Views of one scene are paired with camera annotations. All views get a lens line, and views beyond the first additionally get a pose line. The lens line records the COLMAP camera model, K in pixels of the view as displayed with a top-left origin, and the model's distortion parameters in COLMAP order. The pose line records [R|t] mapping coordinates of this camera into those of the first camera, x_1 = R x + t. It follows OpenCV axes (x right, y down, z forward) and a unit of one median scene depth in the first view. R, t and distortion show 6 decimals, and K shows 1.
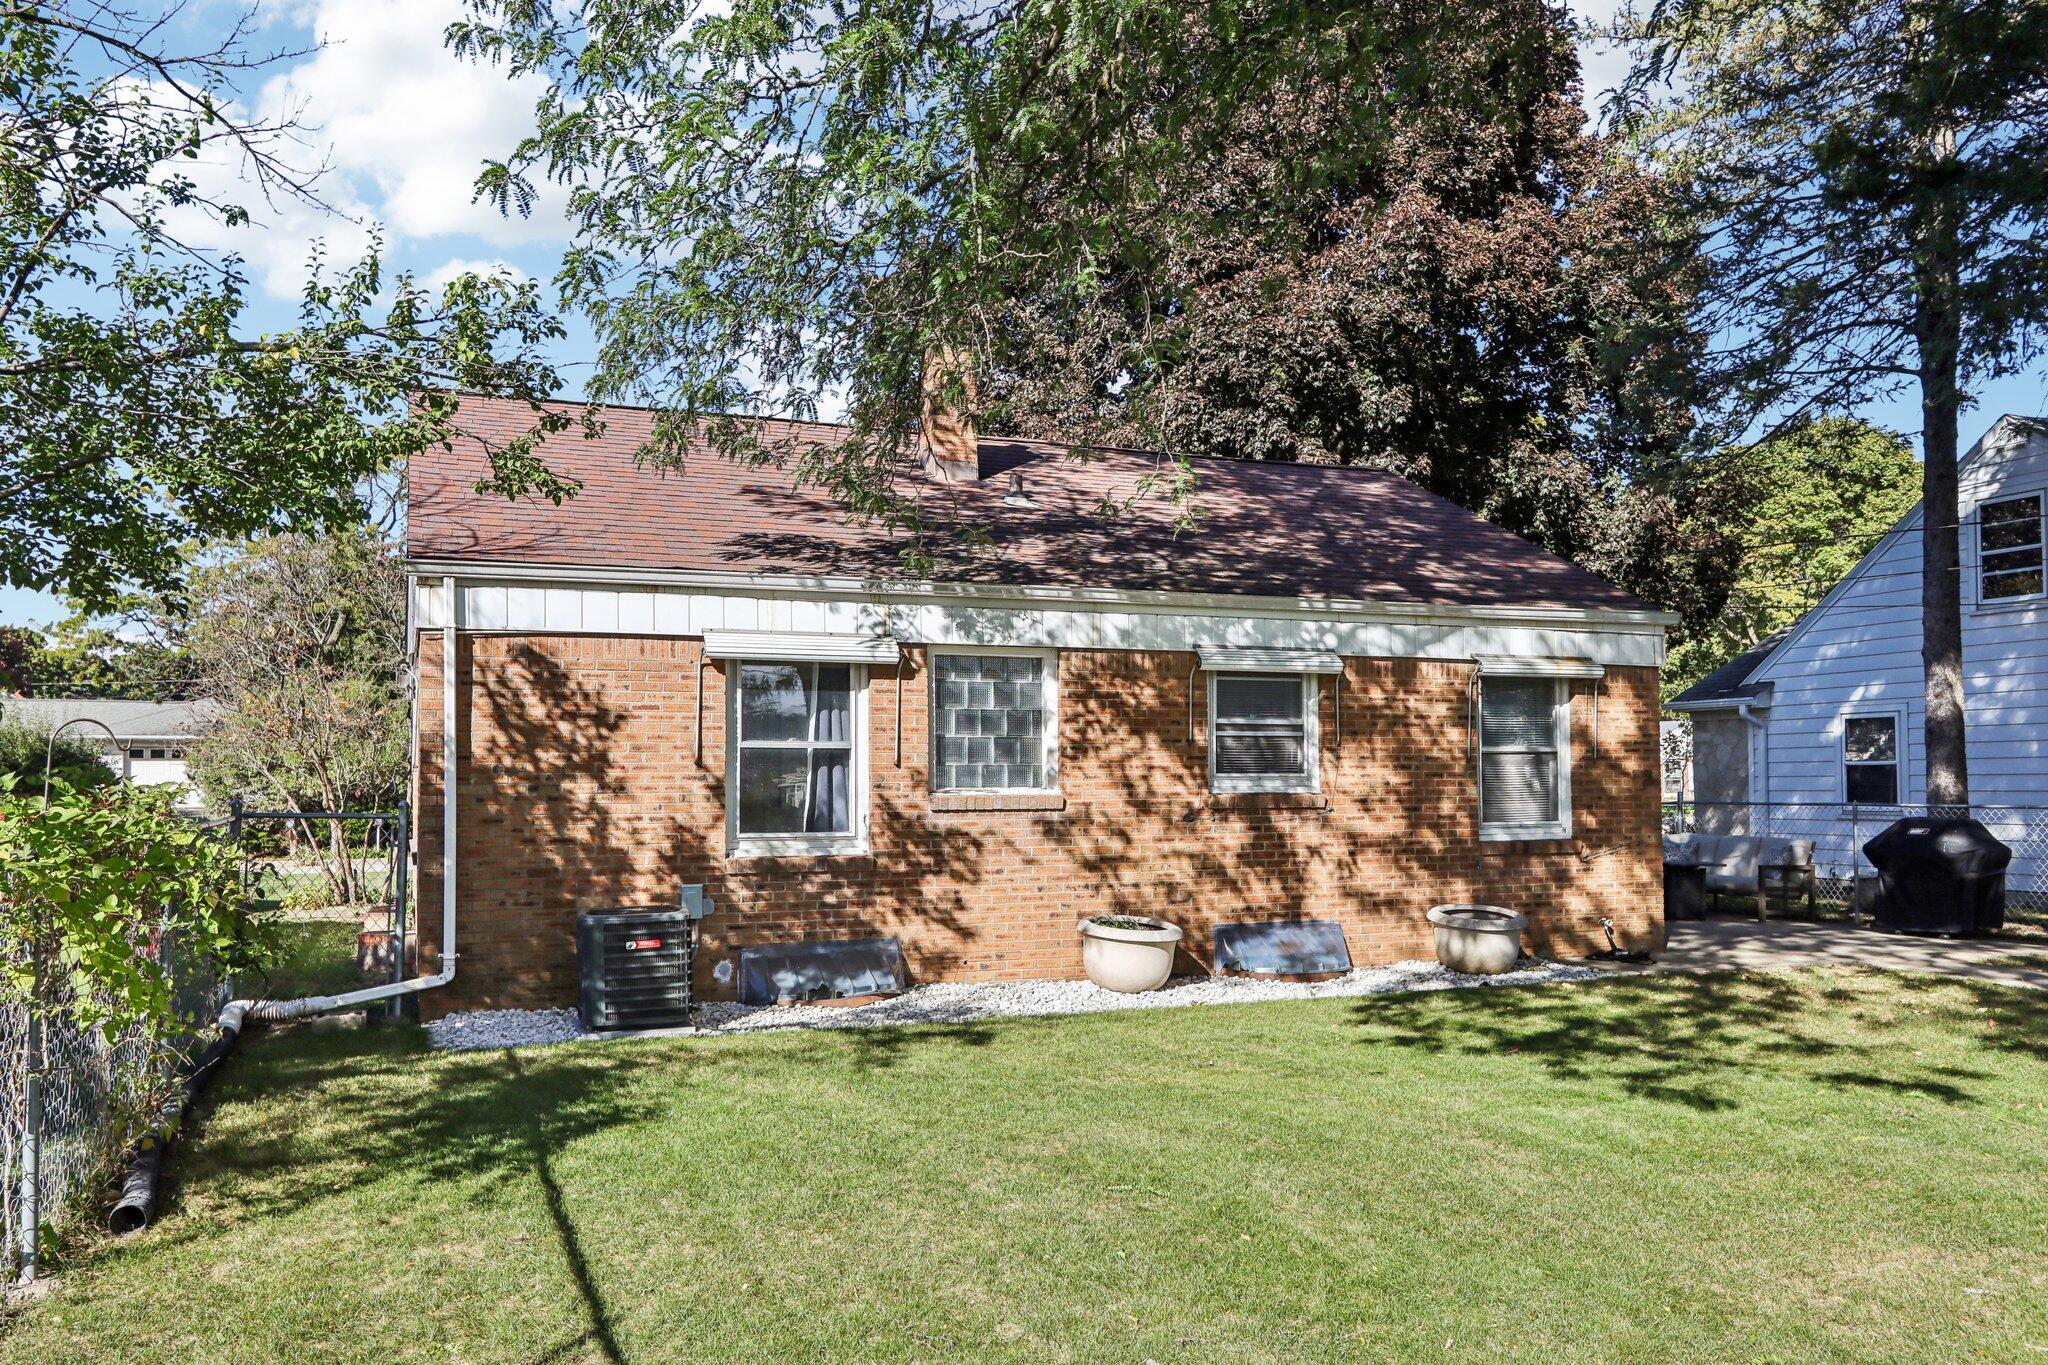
lens RADIAL K [[1476.6, 0, 1019.3], [0, 1476.6, 747.6], [0, 0, 1]] dist [-0.007169, 0.002877]
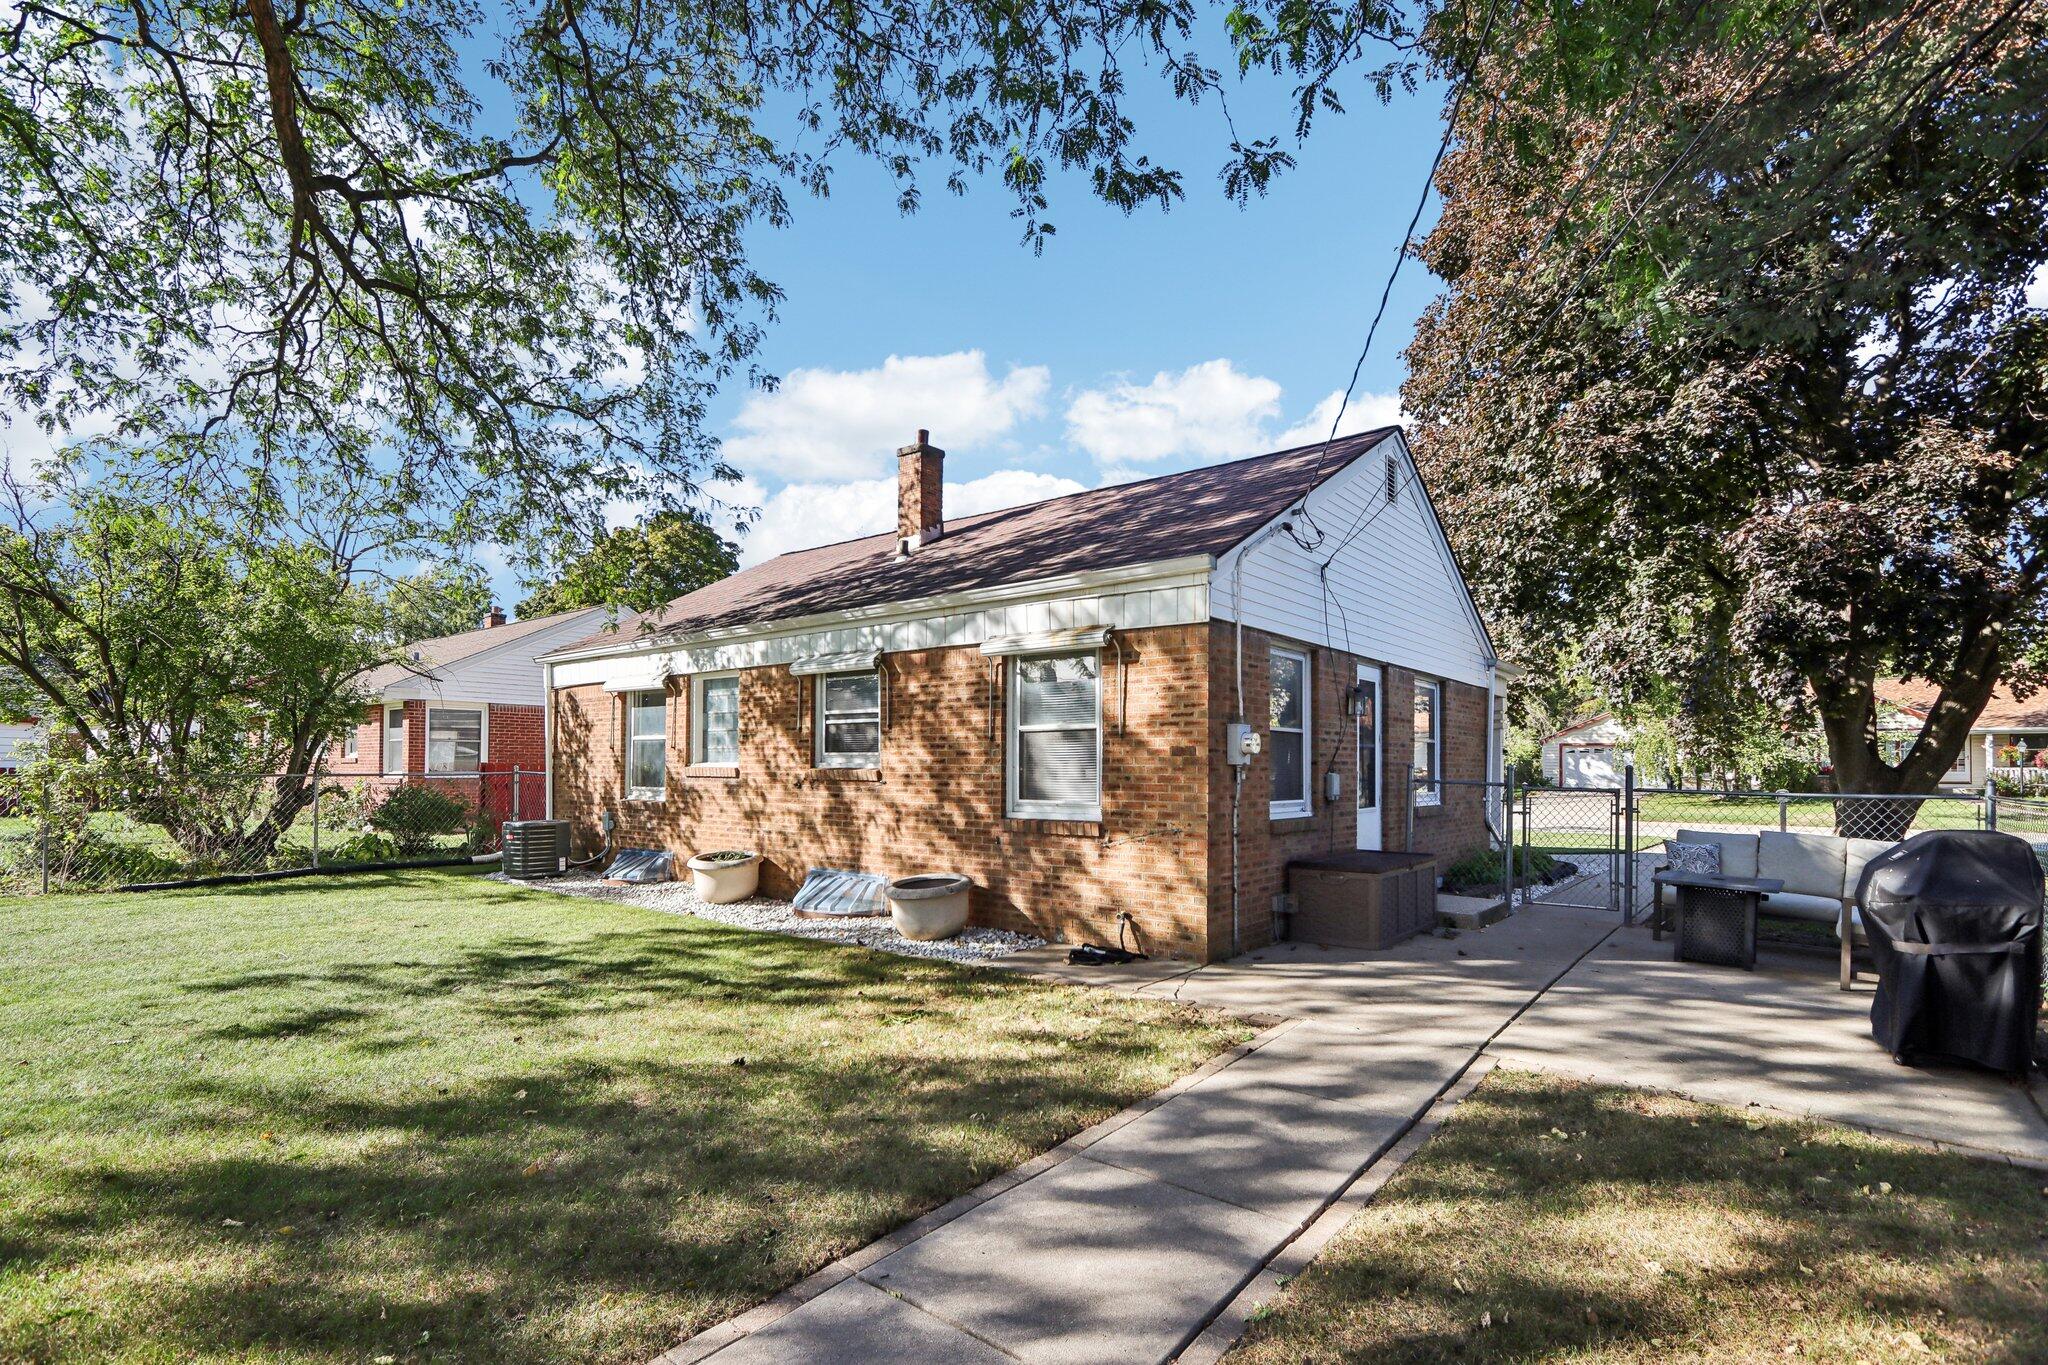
lens RADIAL K [[992.6, 0, 1031.0], [0, 992.6, 728.4], [0, 0, 1]] dist [-0.002637, 0.000565]
pose [[0.493673, -0.025515, -0.869273, 1.033885], [0.016638, 0.999664, -0.019894, 0.017069], [0.869489, -0.004642, 0.493931, 0.755373]]
